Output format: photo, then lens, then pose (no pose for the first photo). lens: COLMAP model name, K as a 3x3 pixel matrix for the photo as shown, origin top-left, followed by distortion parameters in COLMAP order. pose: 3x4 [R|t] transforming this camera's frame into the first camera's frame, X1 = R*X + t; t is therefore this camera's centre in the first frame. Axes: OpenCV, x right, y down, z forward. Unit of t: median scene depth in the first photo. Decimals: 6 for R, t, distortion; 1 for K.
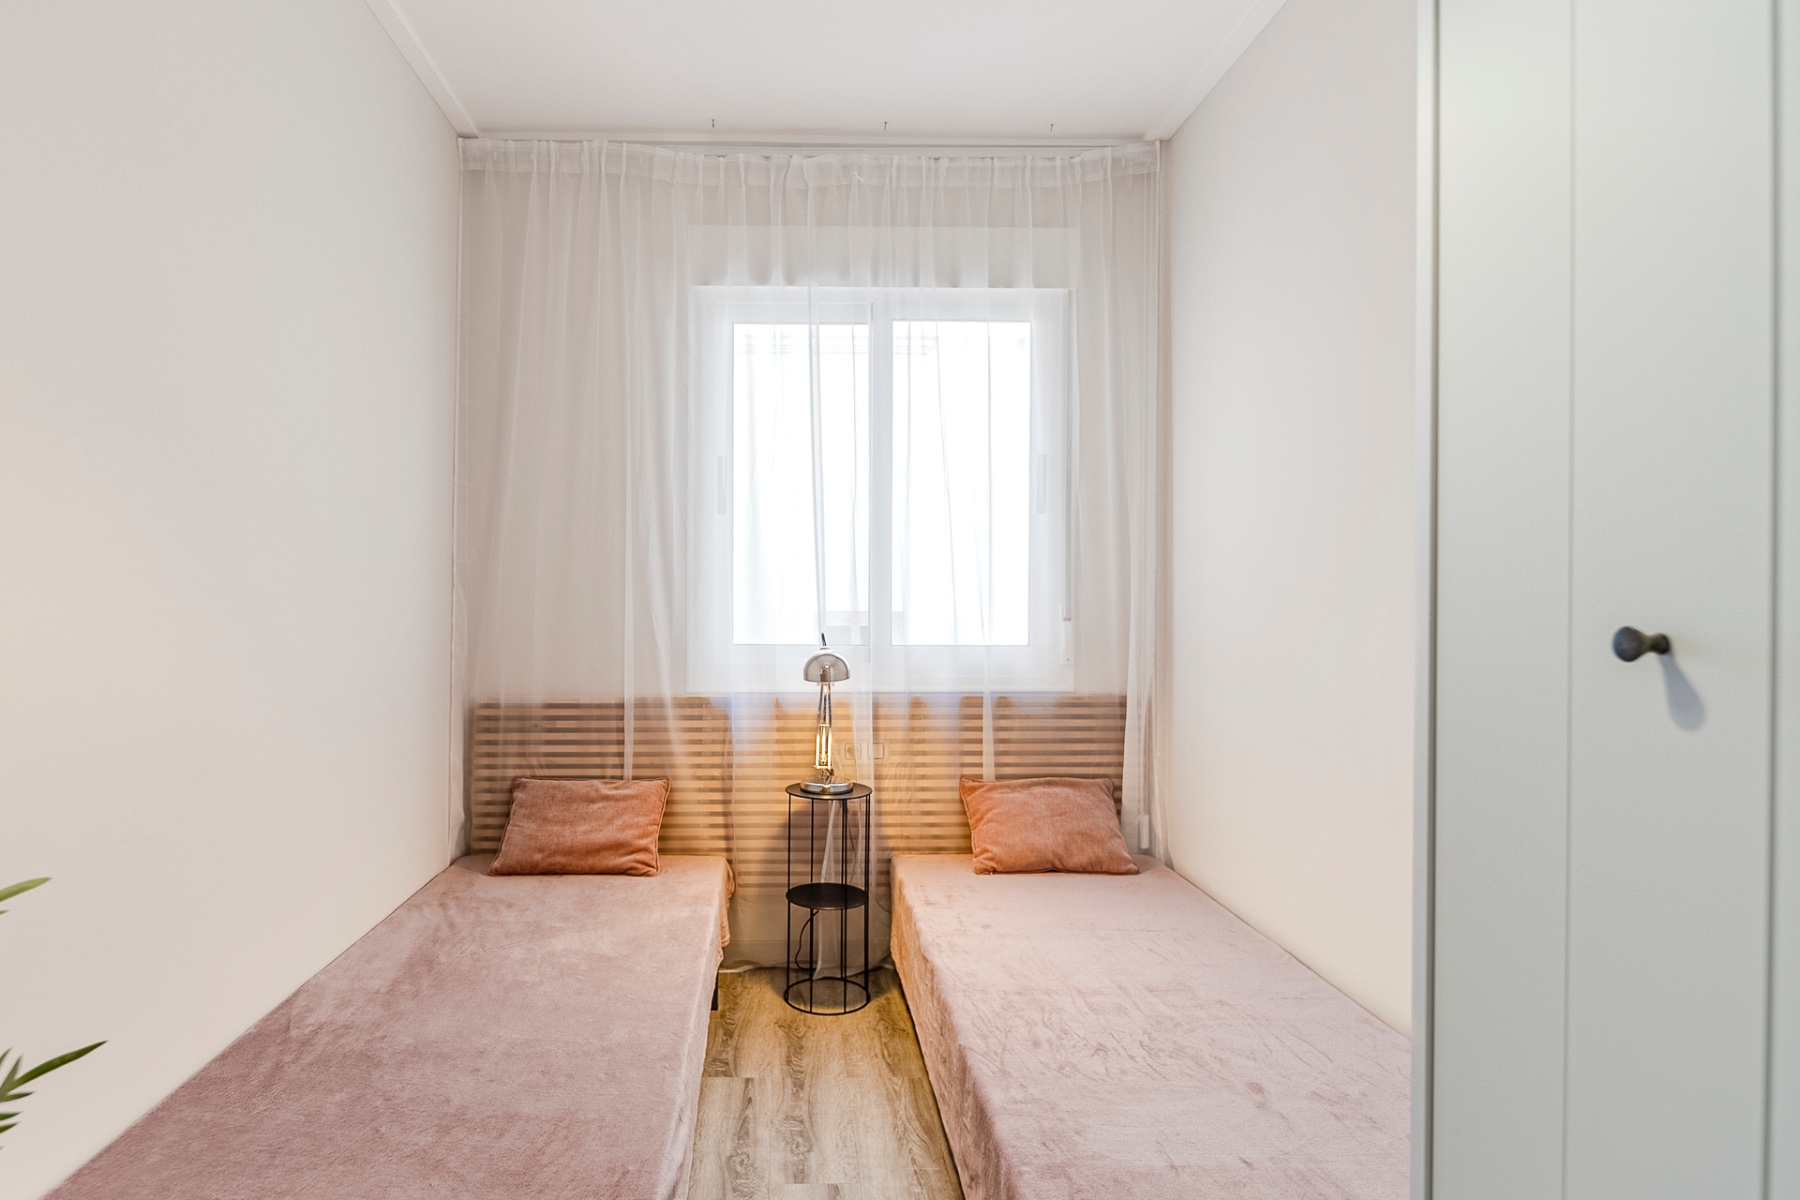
lens RADIAL K [[1036.9, 0, 900.0], [0, 1036.9, 600.0], [0, 0, 1]] dist [-0.004269, 0.000790]
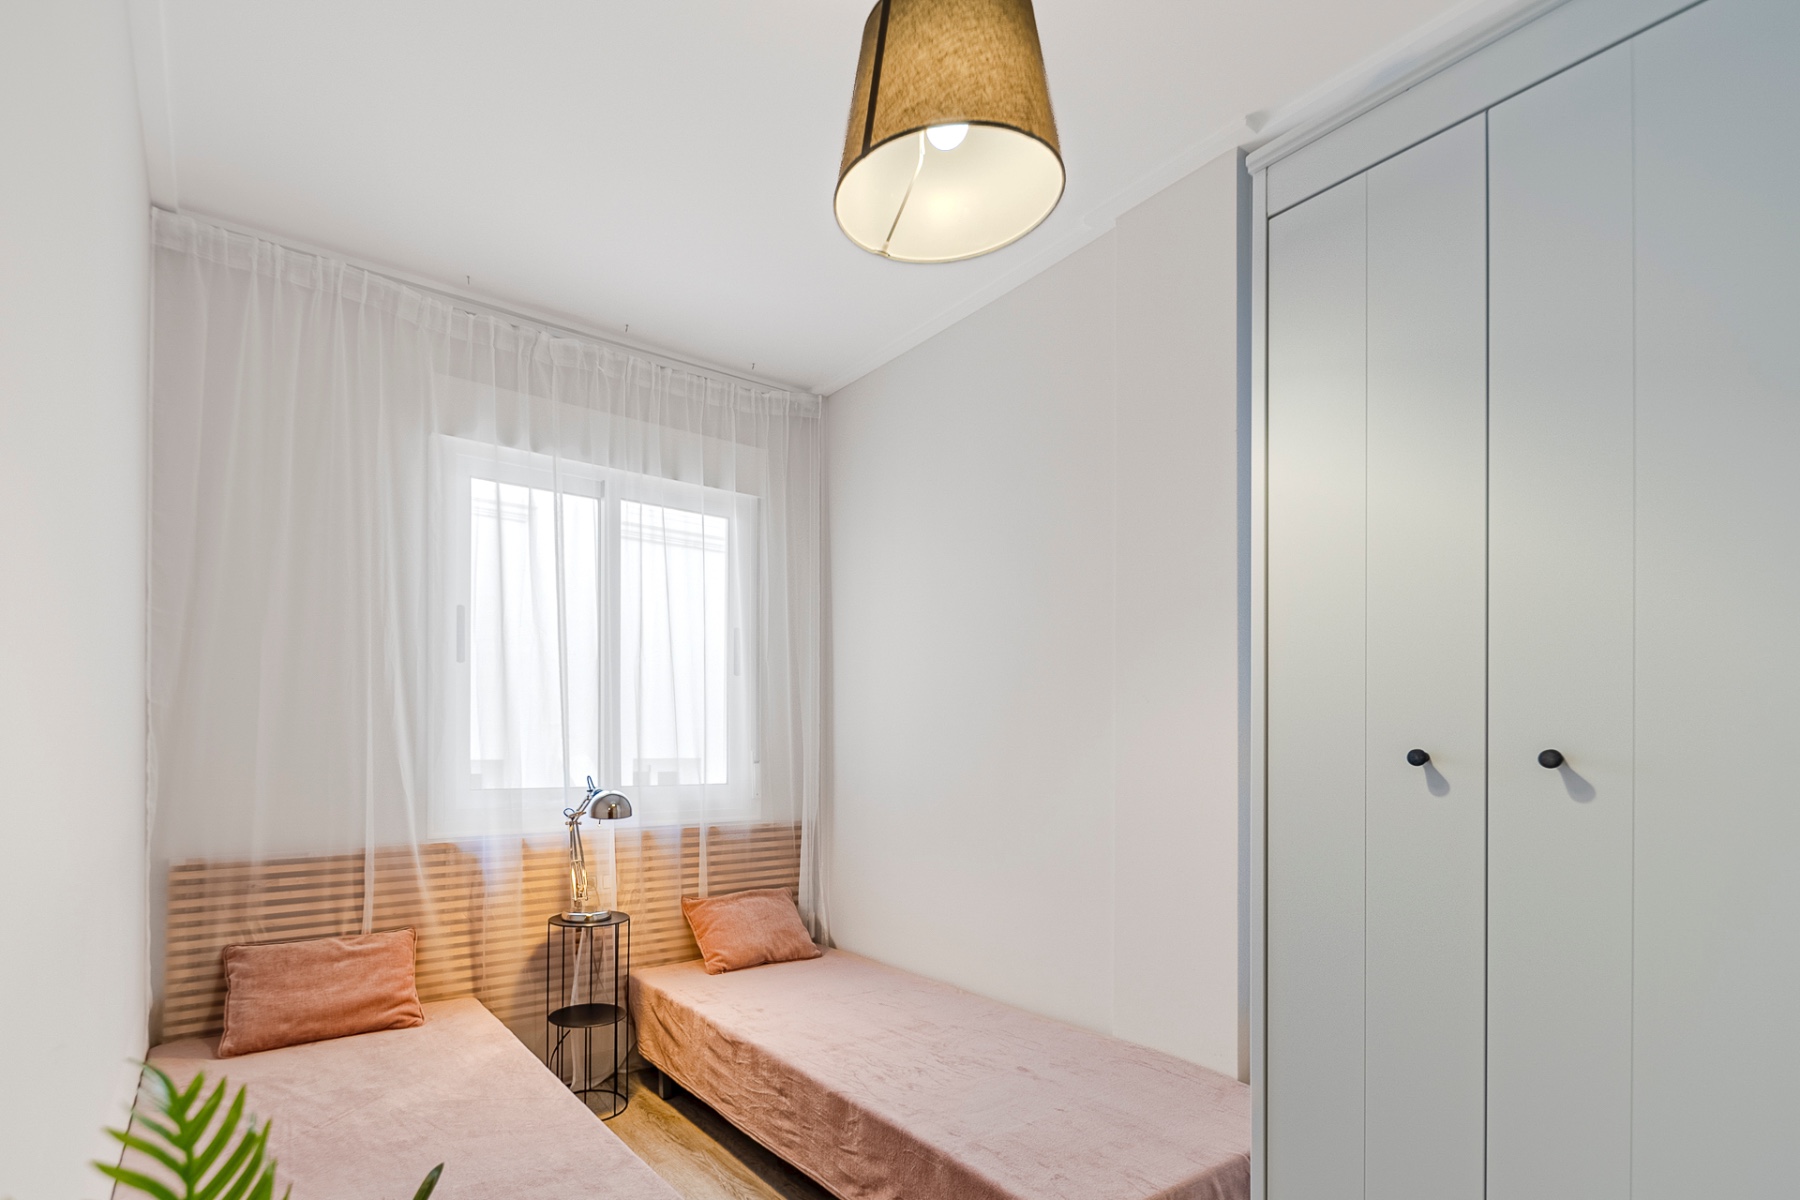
lens RADIAL K [[880.4, 0, 899.6], [0, 880.4, 748.5], [0, 0, 1]] dist [0.000870, -0.000408]
pose [[0.806692, -0.002460, 0.590967, -0.343368], [0.004983, 0.999984, -0.002640, 0.006395], [-0.590951, 0.005074, 0.806692, 0.048209]]
